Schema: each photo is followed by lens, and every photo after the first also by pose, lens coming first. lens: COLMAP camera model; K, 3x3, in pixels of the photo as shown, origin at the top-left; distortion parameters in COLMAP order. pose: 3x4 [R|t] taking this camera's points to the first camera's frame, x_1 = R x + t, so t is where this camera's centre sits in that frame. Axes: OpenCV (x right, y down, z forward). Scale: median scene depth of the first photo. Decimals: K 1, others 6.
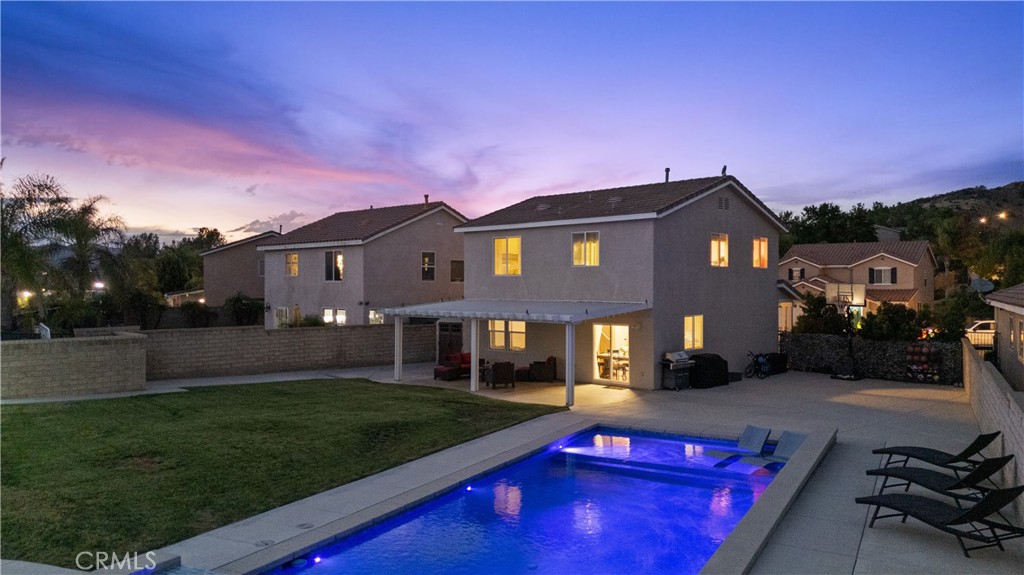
lens RADIAL K [[757.2, 0, 512.0], [0, 757.2, 287.5], [0, 0, 1]] dist [0.003091, -0.002250]
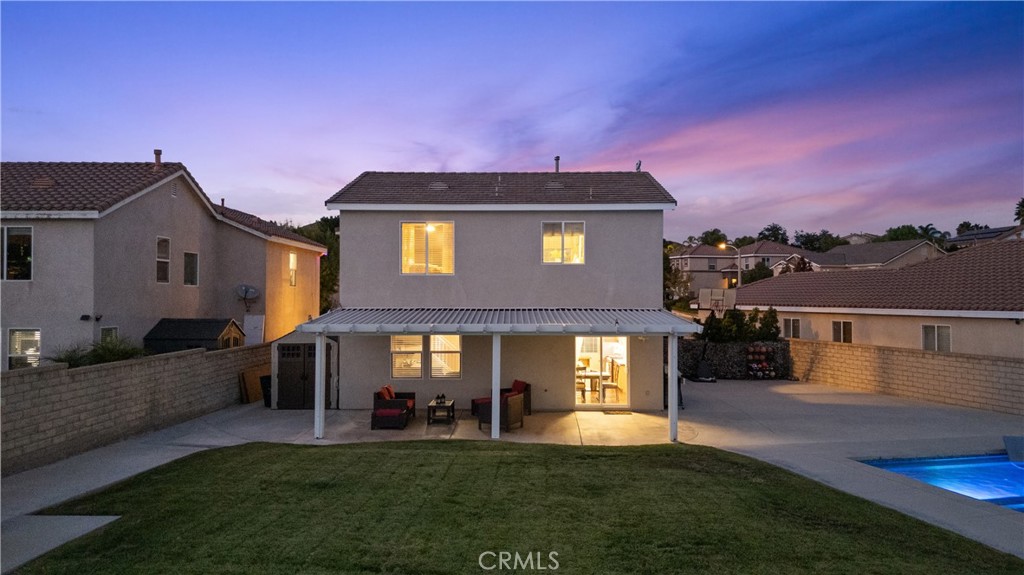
lens RADIAL K [[757.2, 0, 512.0], [0, 757.2, 287.5], [0, 0, 1]] dist [0.003091, -0.002250]
pose [[0.720231, 0.010782, 0.693651, -0.464532], [0.000849, 0.999865, -0.016424, 0.009075], [-0.693734, 0.012419, 0.720124, 0.432353]]
